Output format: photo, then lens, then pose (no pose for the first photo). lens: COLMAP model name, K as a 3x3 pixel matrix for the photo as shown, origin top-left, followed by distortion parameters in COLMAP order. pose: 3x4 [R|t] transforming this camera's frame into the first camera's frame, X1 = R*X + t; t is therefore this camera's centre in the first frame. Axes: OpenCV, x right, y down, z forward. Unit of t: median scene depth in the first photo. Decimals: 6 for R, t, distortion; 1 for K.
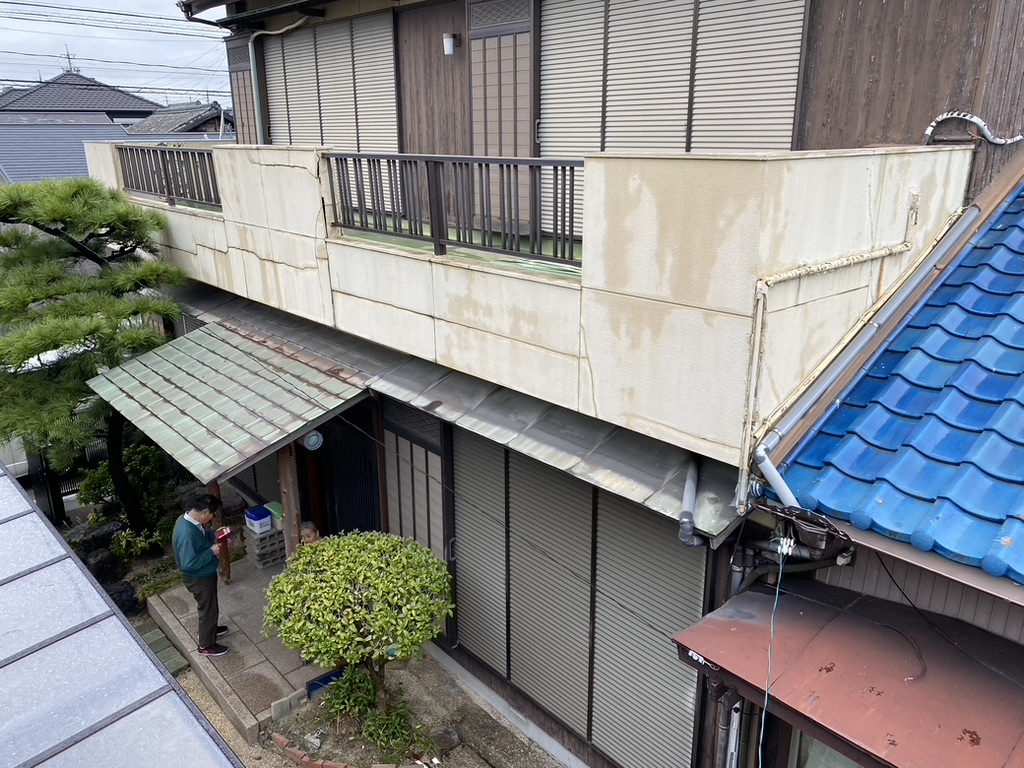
lens RADIAL K [[780.8, 0, 512.4], [0, 780.8, 386.9], [0, 0, 1]] dist [0.007447, -0.004146]
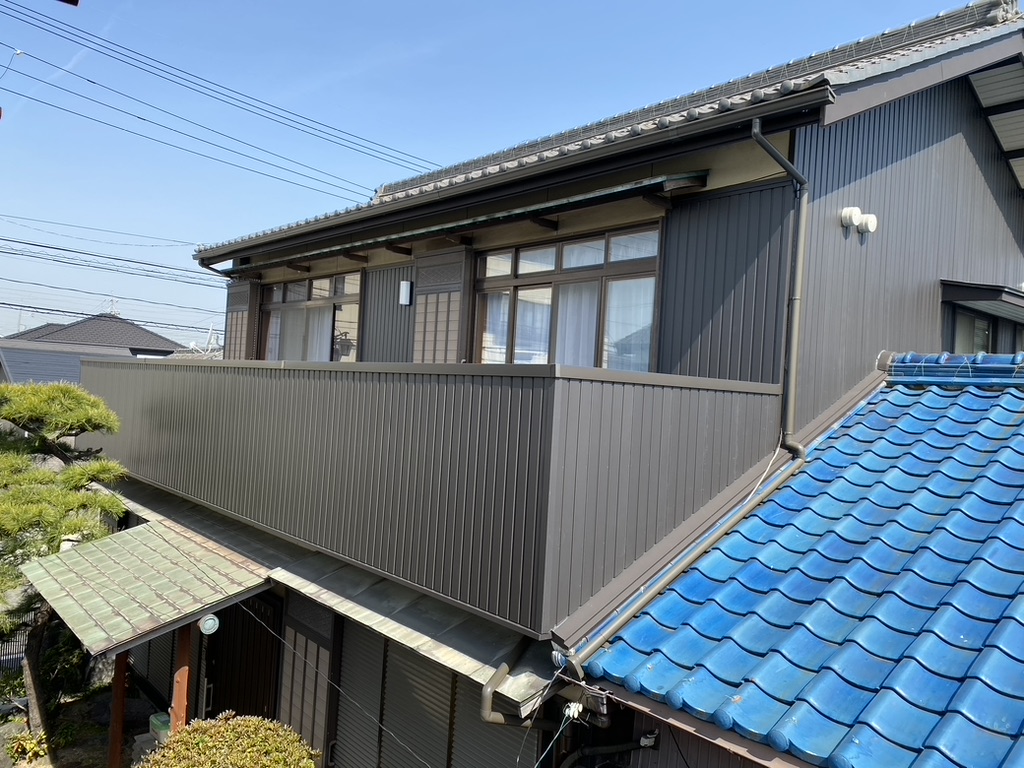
lens RADIAL K [[780.8, 0, 513.5], [0, 780.8, 380.6], [0, 0, 1]] dist [0.007447, -0.004146]
pose [[0.997752, 0.066919, -0.003697, 0.133415], [-0.064470, 0.943231, -0.325820, 0.073010], [-0.018317, 0.325326, 0.945425, -0.111559]]
